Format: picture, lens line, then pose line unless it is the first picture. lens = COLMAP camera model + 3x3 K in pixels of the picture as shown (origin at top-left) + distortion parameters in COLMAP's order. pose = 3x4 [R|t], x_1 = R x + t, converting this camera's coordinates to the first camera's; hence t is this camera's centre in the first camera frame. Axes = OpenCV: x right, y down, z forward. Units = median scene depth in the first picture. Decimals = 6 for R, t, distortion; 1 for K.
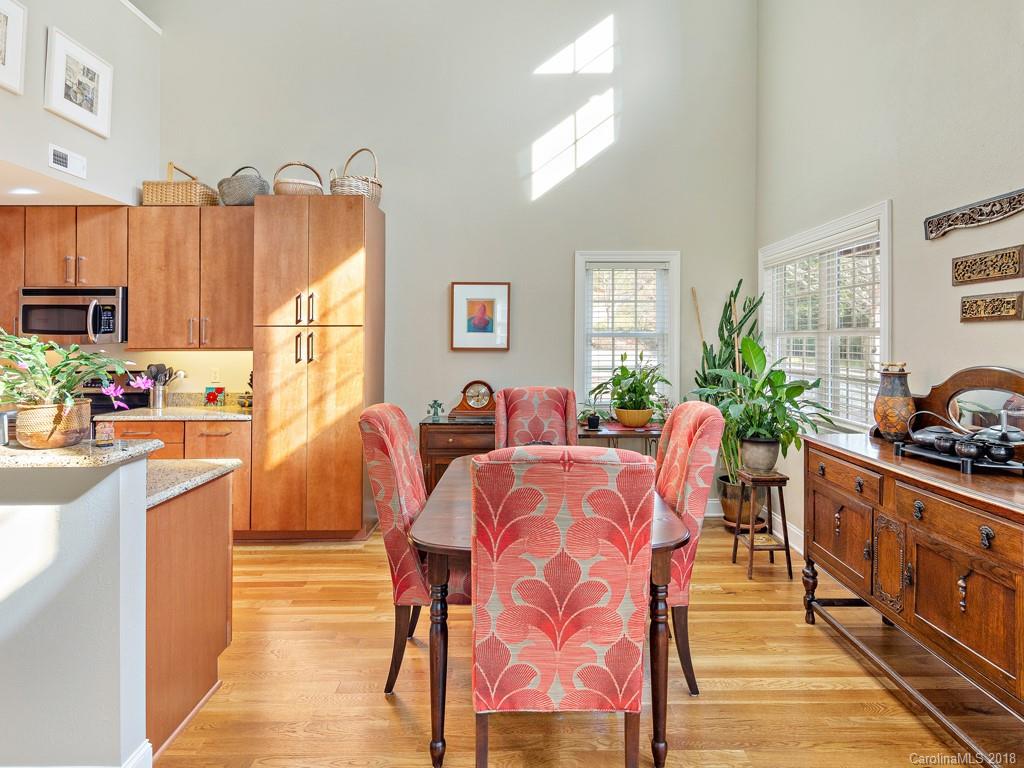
lens RADIAL K [[565.3, 0, 529.1], [0, 565.3, 344.6], [0, 0, 1]] dist [0.004828, 0.000101]
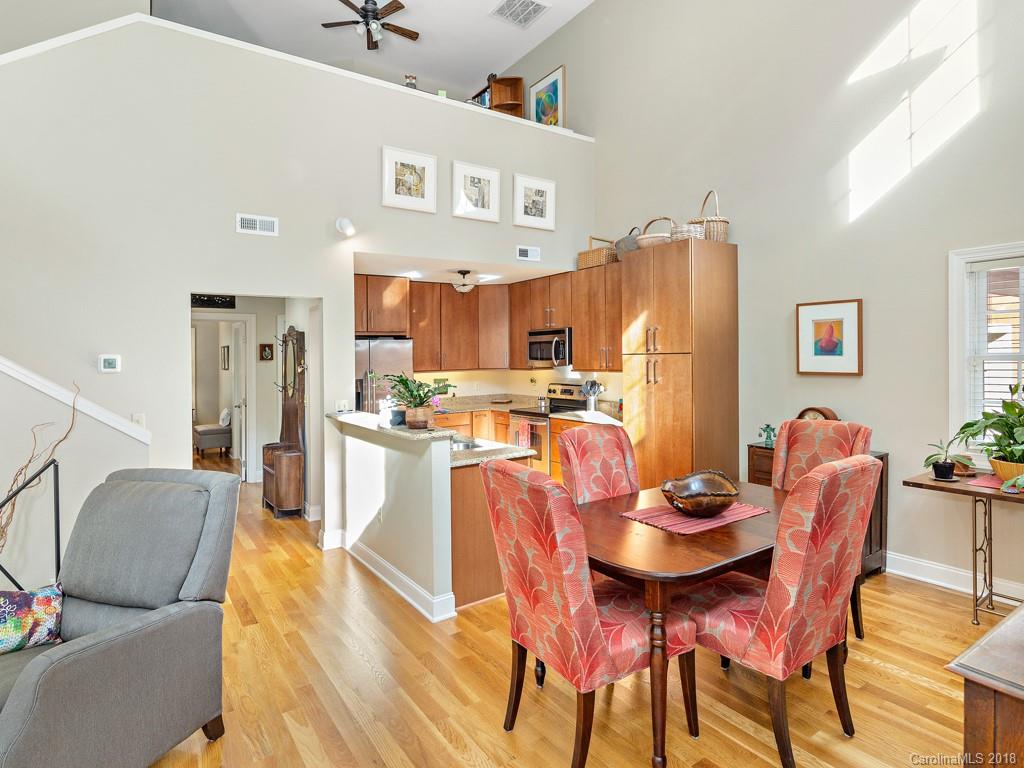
lens RADIAL K [[573.2, 0, 516.9], [0, 573.2, 362.8], [0, 0, 1]] dist [-0.001258, -0.000214]
pose [[0.557344, 0.002310, -0.830279, 0.435856], [0.015831, 0.999785, 0.013409, -0.032537], [0.830131, -0.020617, 0.557187, 0.061111]]
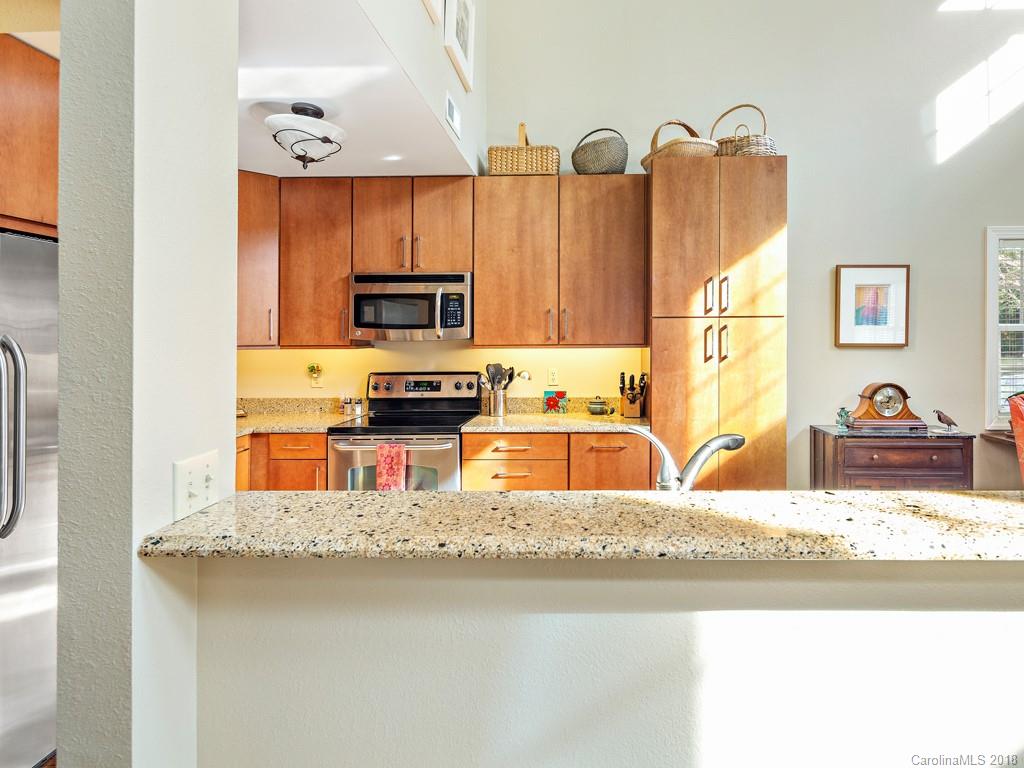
lens RADIAL K [[565.3, 0, 575.6], [0, 565.3, 342.7], [0, 0, 1]] dist [0.004819, 0.000252]
pose [[0.999498, -0.003044, -0.031524, -0.531499], [0.003065, 0.999995, 0.000636, 0.003007], [0.031522, -0.000732, 0.999503, 0.165344]]
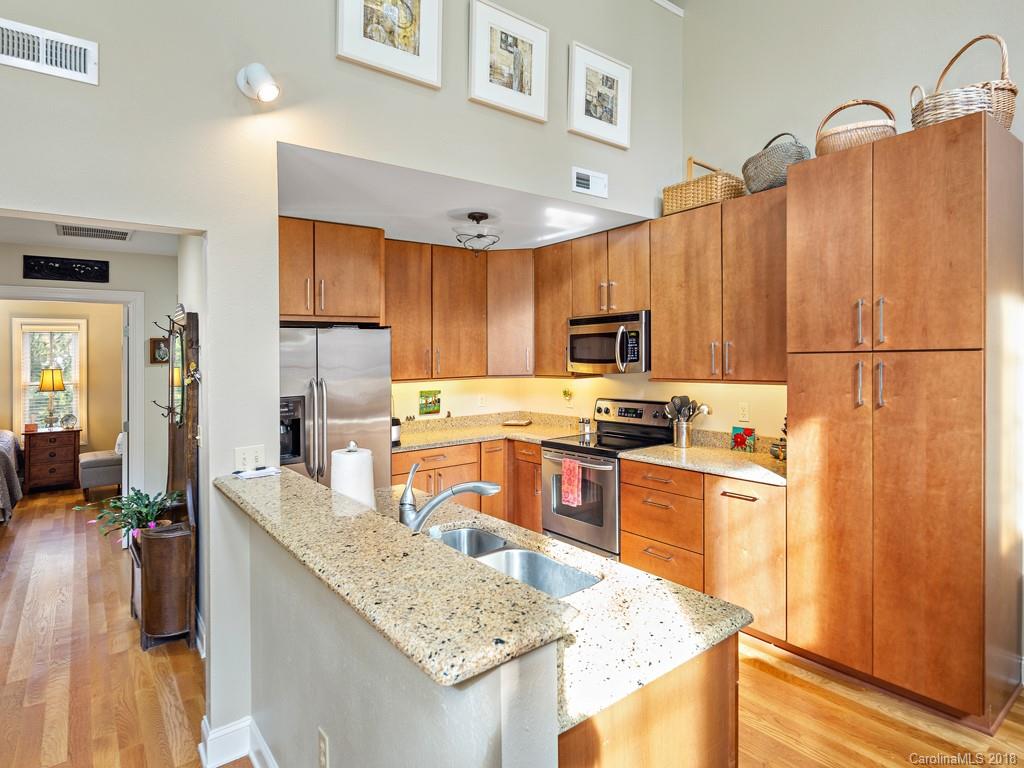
lens RADIAL K [[570.5, 0, 510.2], [0, 570.5, 363.0], [0, 0, 1]] dist [0.000269, -0.001292]
pose [[0.598603, -0.000609, -0.801046, -0.116208], [0.014922, 0.999835, 0.010391, -0.030354], [0.800907, -0.018174, 0.598513, 0.278153]]
